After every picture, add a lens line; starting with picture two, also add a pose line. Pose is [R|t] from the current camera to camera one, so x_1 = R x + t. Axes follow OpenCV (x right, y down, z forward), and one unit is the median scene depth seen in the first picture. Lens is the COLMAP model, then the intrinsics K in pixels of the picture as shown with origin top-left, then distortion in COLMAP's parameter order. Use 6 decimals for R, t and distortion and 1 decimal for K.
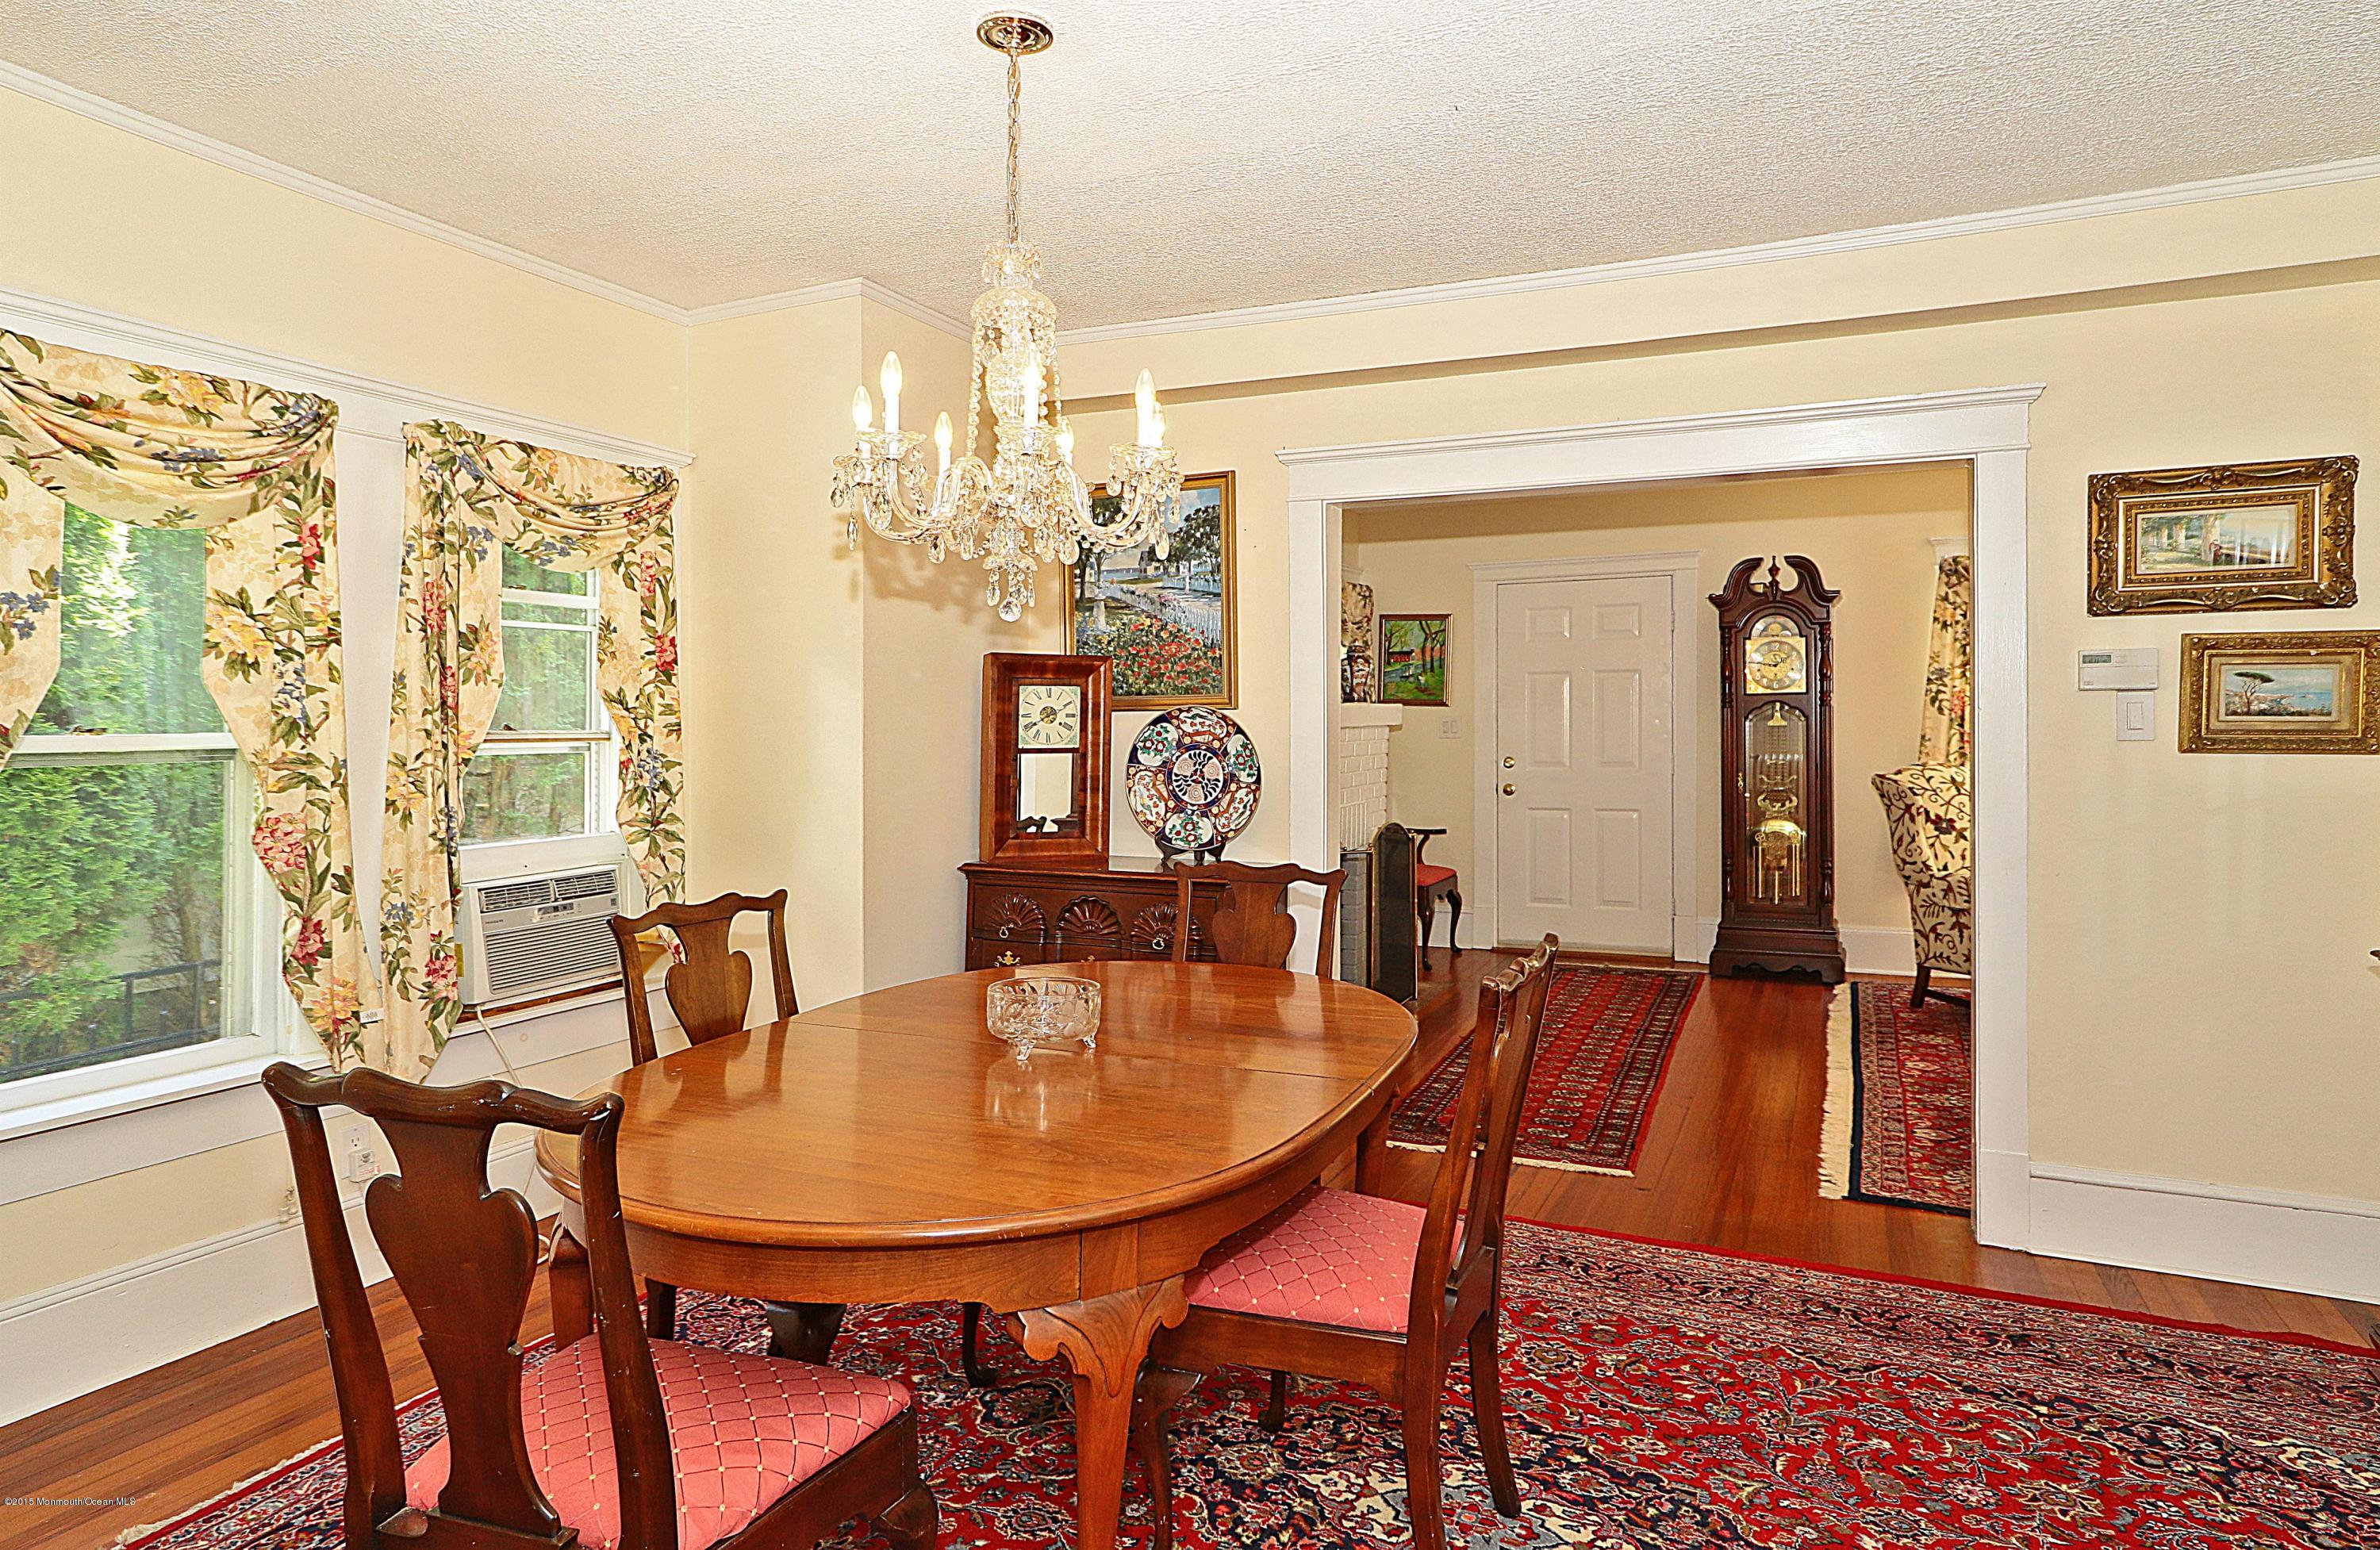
lens RADIAL K [[1448.8, 0, 1191.8], [0, 1448.8, 711.0], [0, 0, 1]] dist [0.009402, 0.001669]
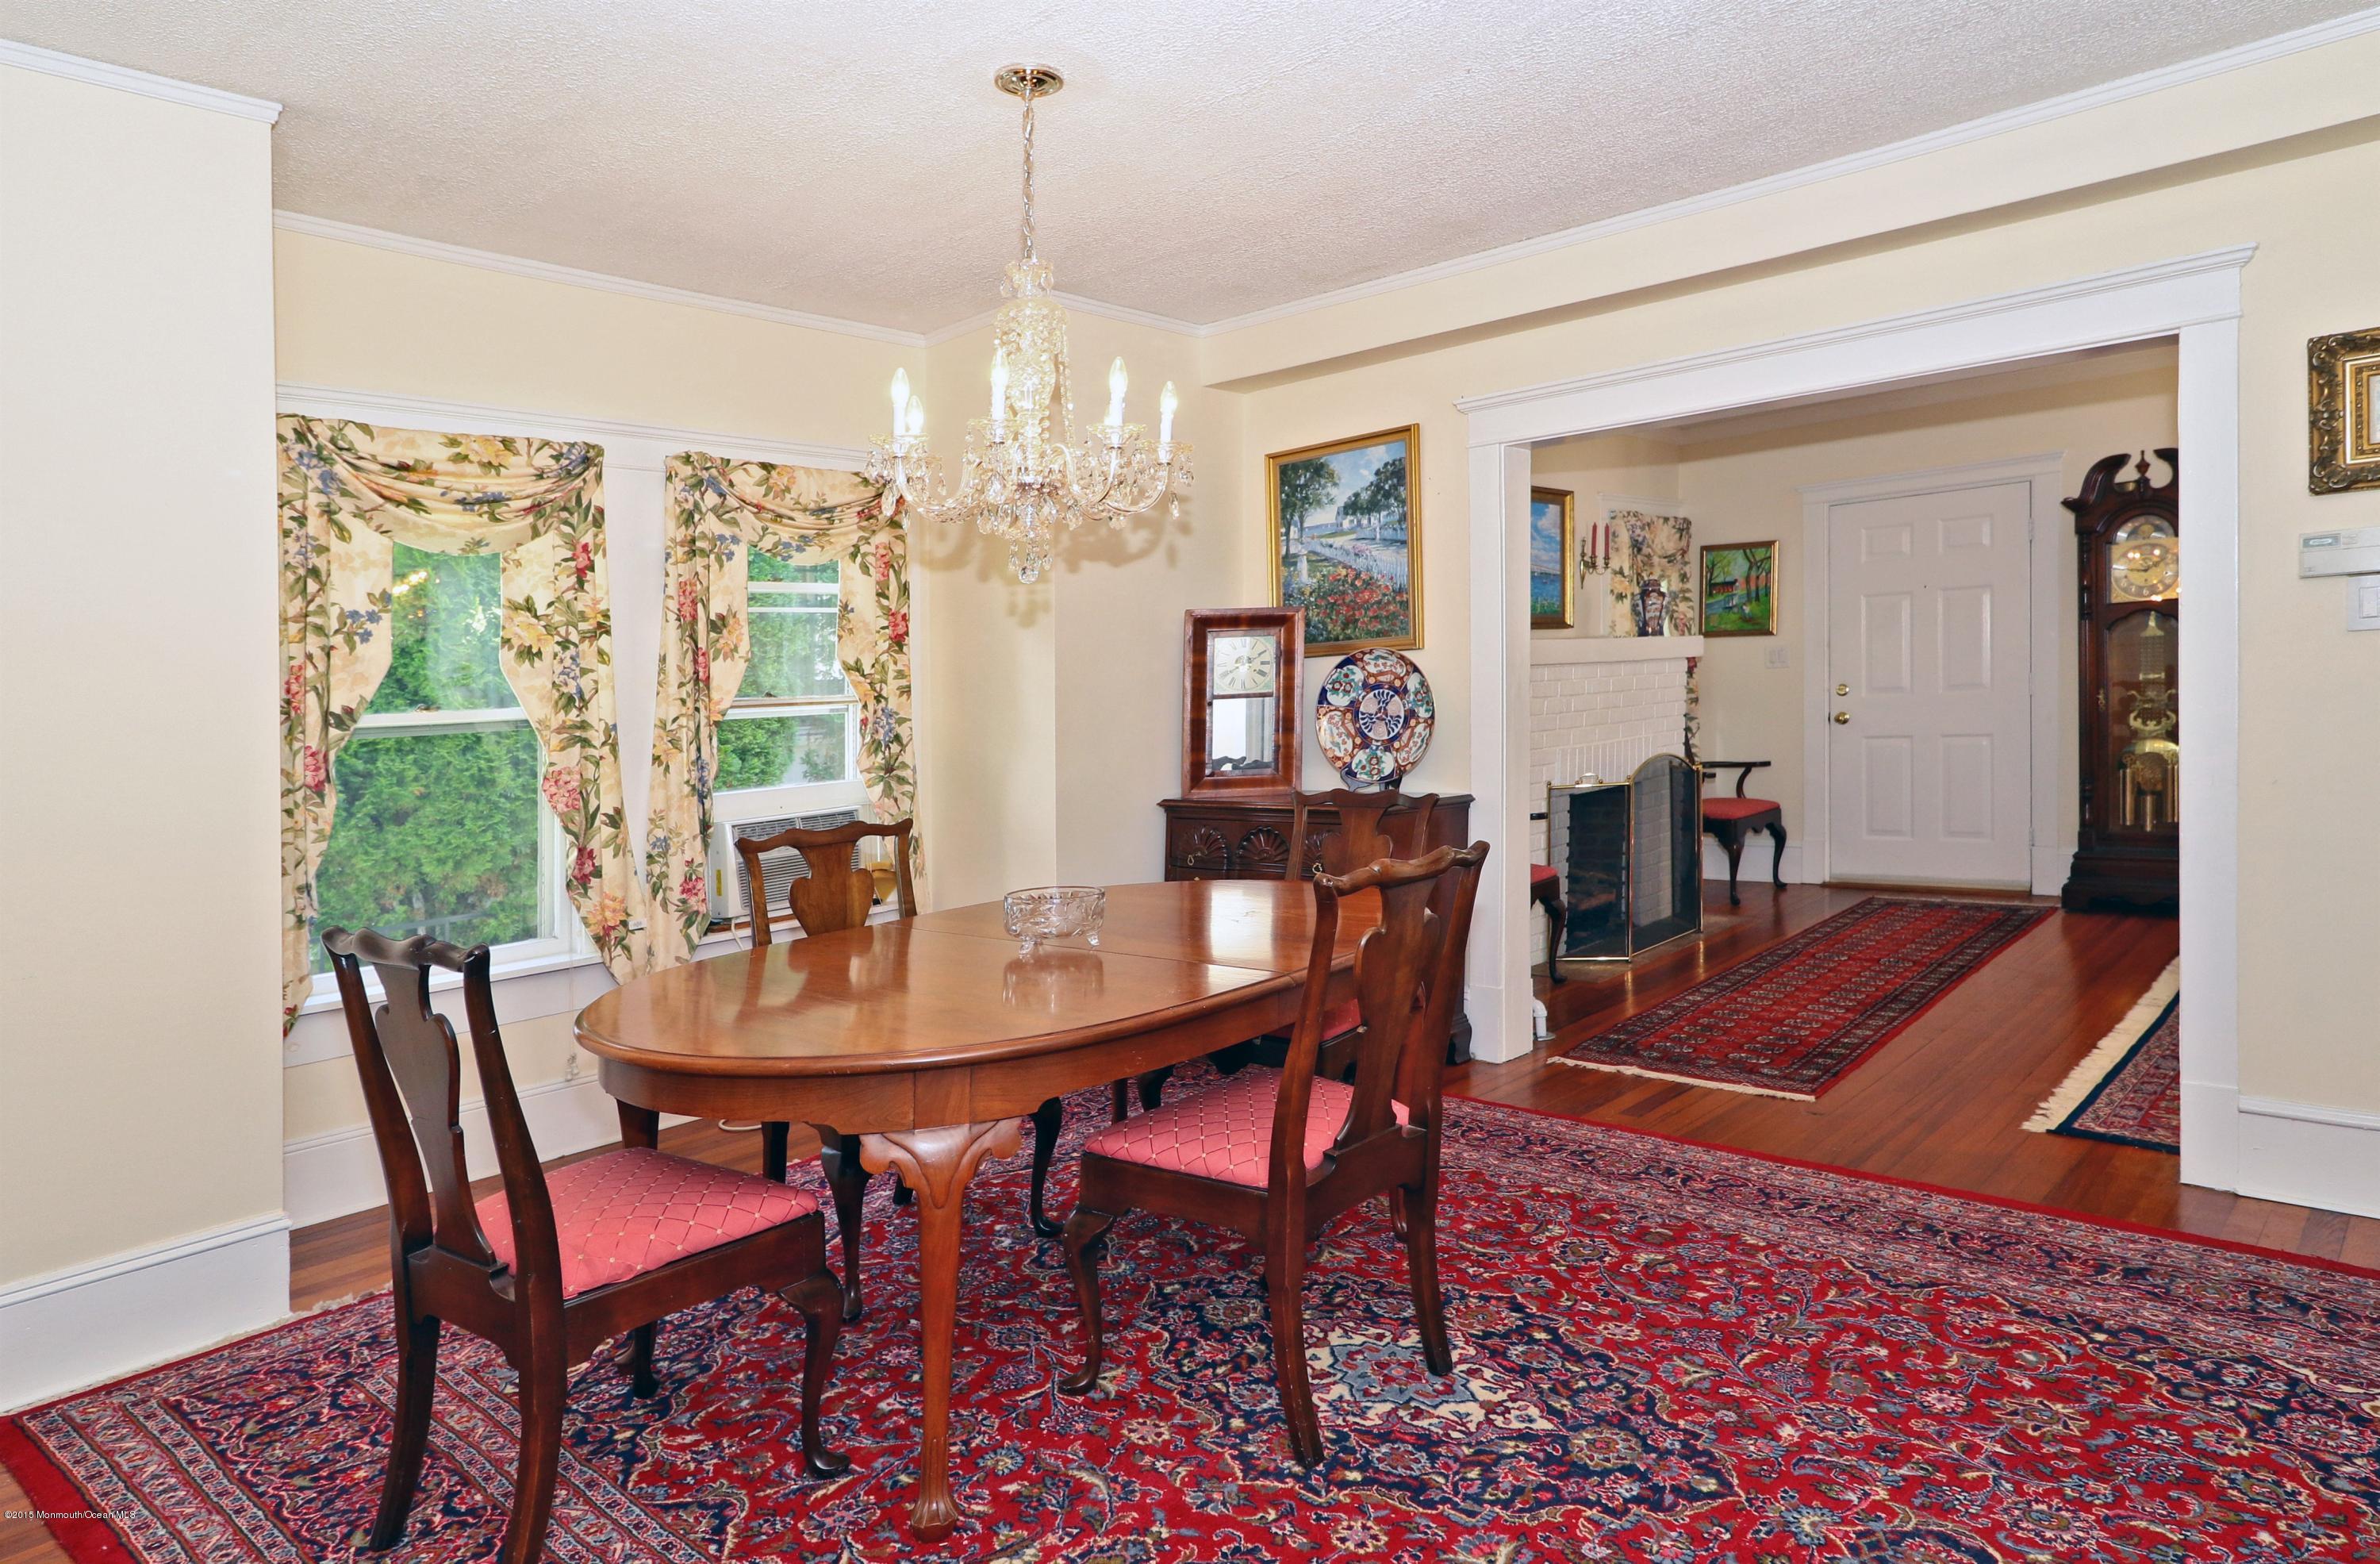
lens RADIAL K [[1391.8, 0, 1190.0], [0, 1391.8, 662.3], [0, 0, 1]] dist [0.006238, 0.000053]
pose [[0.958769, -0.049908, -0.279768, 0.197080], [0.049467, 0.998738, -0.008644, 0.011498], [0.279847, -0.005552, 0.960029, -0.028508]]
